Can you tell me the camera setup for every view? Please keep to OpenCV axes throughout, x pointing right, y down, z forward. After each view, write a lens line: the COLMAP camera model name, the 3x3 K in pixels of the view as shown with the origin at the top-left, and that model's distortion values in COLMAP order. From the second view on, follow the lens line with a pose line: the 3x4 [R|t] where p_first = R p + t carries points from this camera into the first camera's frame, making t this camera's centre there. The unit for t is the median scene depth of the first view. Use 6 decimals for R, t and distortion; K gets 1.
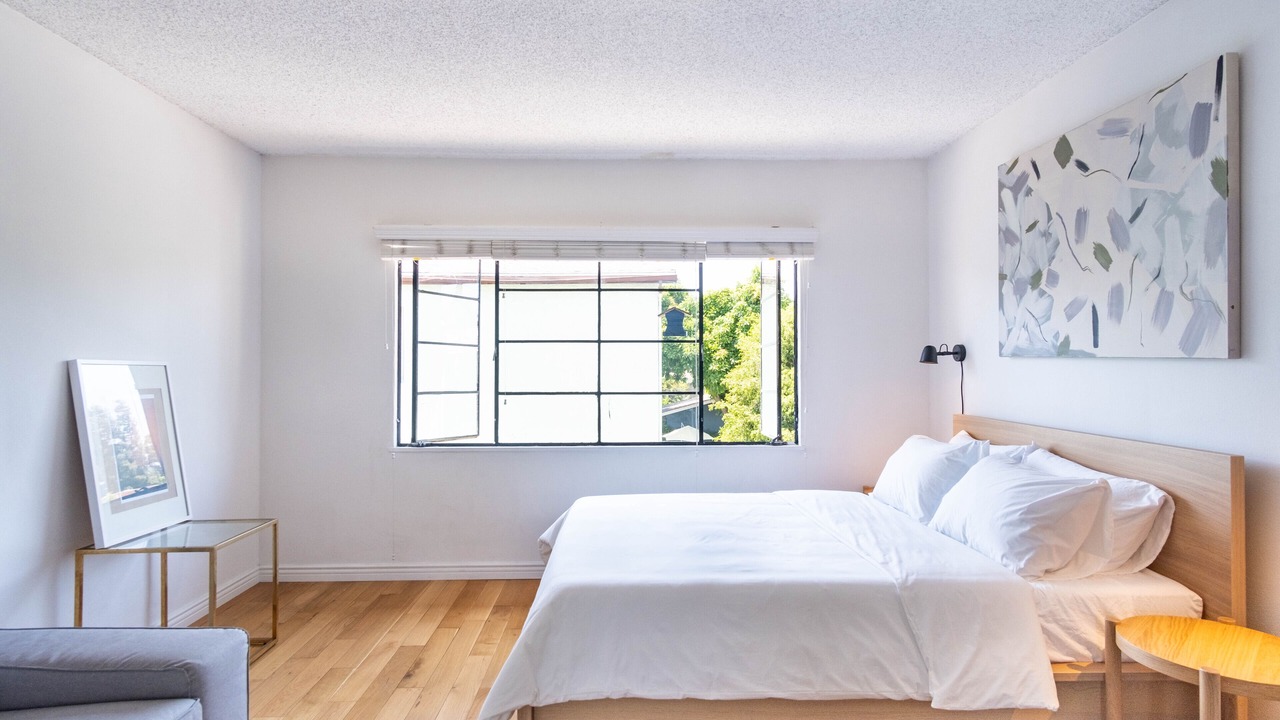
lens RADIAL K [[681.9, 0, 636.6], [0, 681.9, 362.6], [0, 0, 1]] dist [0.001055, 0.001431]
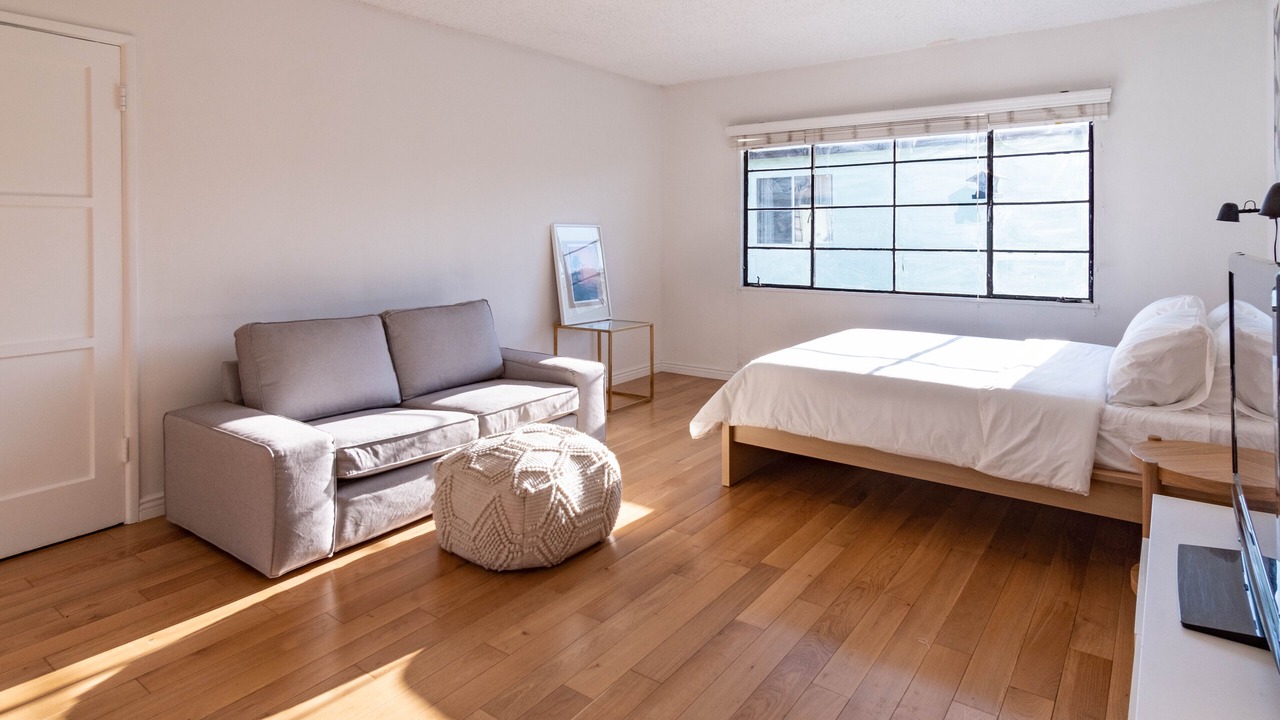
lens RADIAL K [[708.4, 0, 638.3], [0, 708.4, 235.0], [0, 0, 1]] dist [0.004764, 0.000113]
pose [[0.786454, 0.001932, -0.617646, 0.495300], [0.005770, 0.999928, 0.010475, 0.005566], [0.617622, -0.011802, 0.786386, -0.339623]]
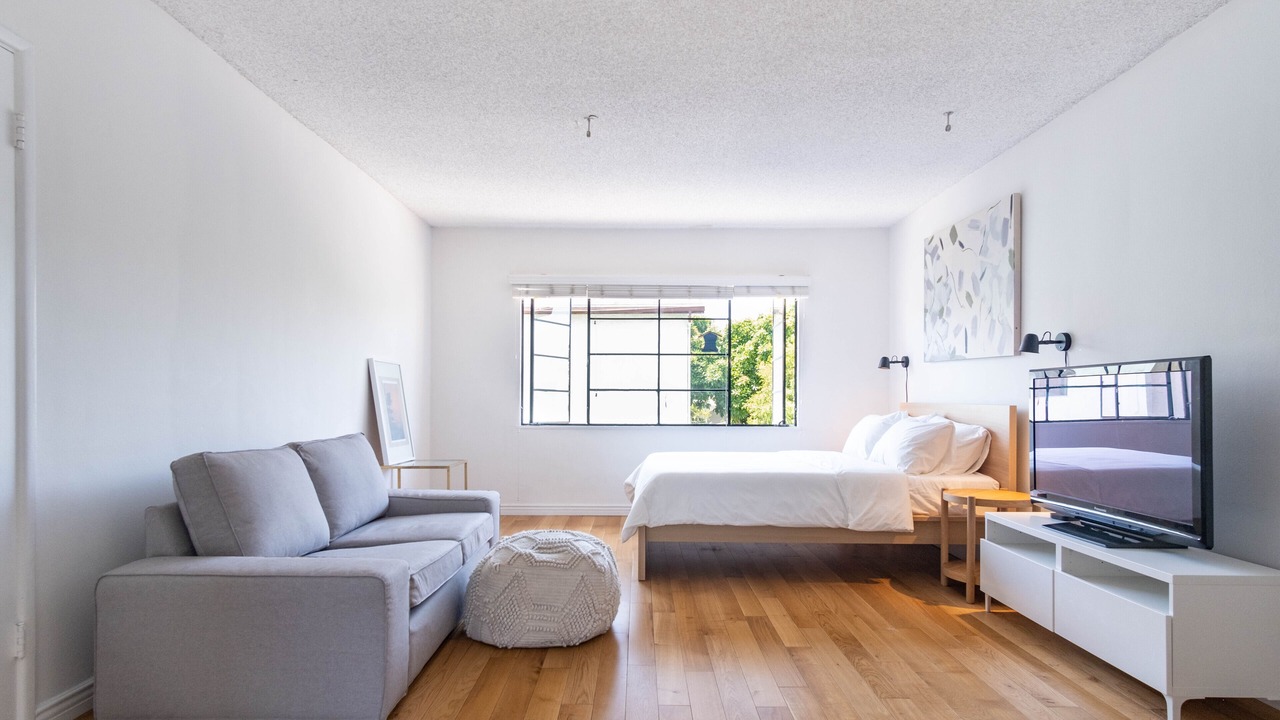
lens RADIAL K [[693.9, 0, 631.8], [0, 693.9, 401.2], [0, 0, 1]] dist [0.002282, -0.000032]
pose [[0.999352, 0.005897, -0.035505, -0.082693], [-0.005505, 0.999923, 0.011124, 0.072694], [0.035568, -0.010921, 0.999308, -0.662316]]
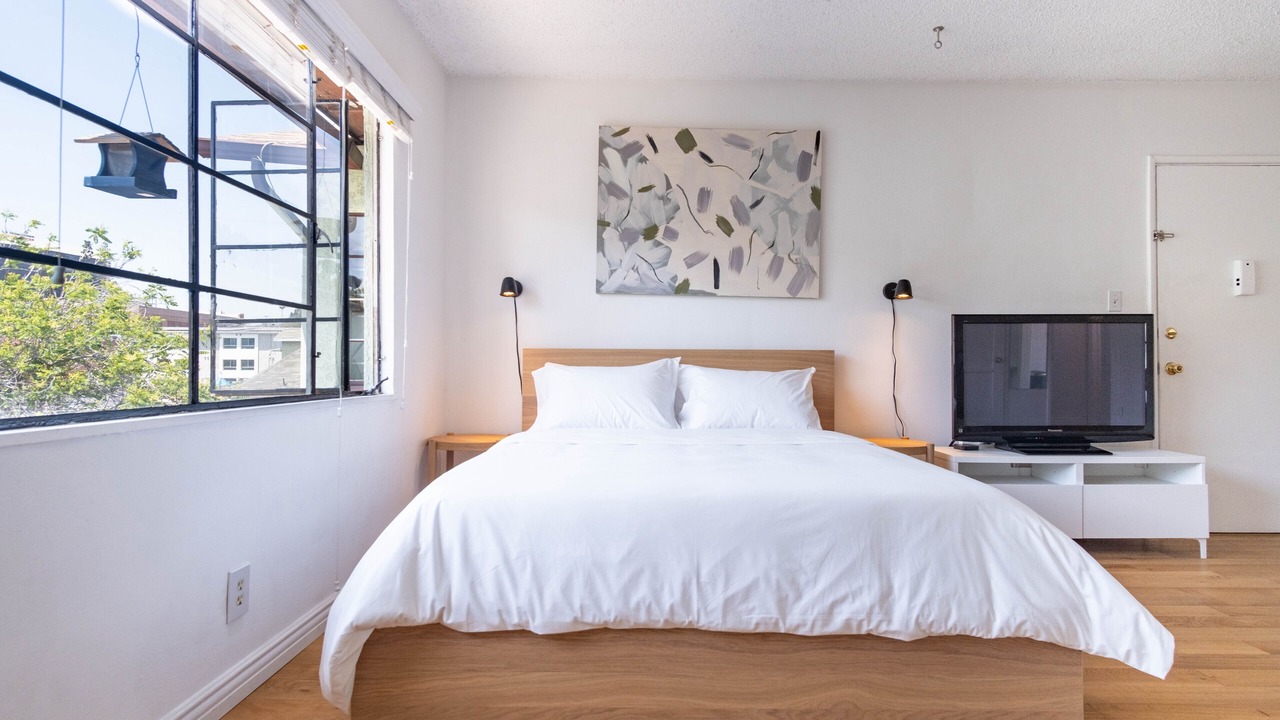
lens RADIAL K [[675.7, 0, 638.5], [0, 675.7, 356.4], [0, 0, 1]] dist [0.003280, 0.000526]
pose [[0.018792, 0.018717, 0.999648, -0.646958], [-0.007823, 0.999797, -0.018572, 0.128676], [-0.999793, -0.007471, 0.018934, 1.002049]]
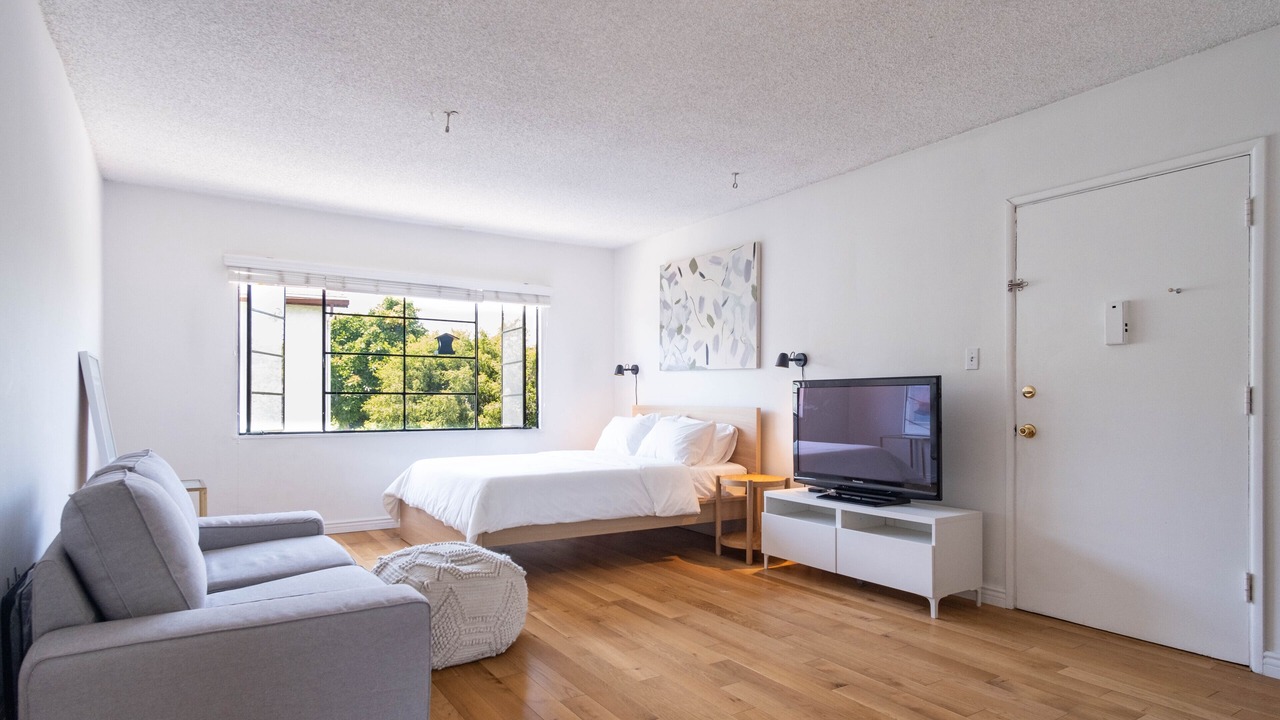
lens RADIAL K [[710.4, 0, 636.1], [0, 710.4, 401.9], [0, 0, 1]] dist [0.003227, 0.000253]
pose [[0.854327, 0.002191, 0.519732, -0.553297], [-0.006860, 0.999952, 0.007061, 0.067383], [-0.519691, -0.009598, 0.854300, -0.638645]]
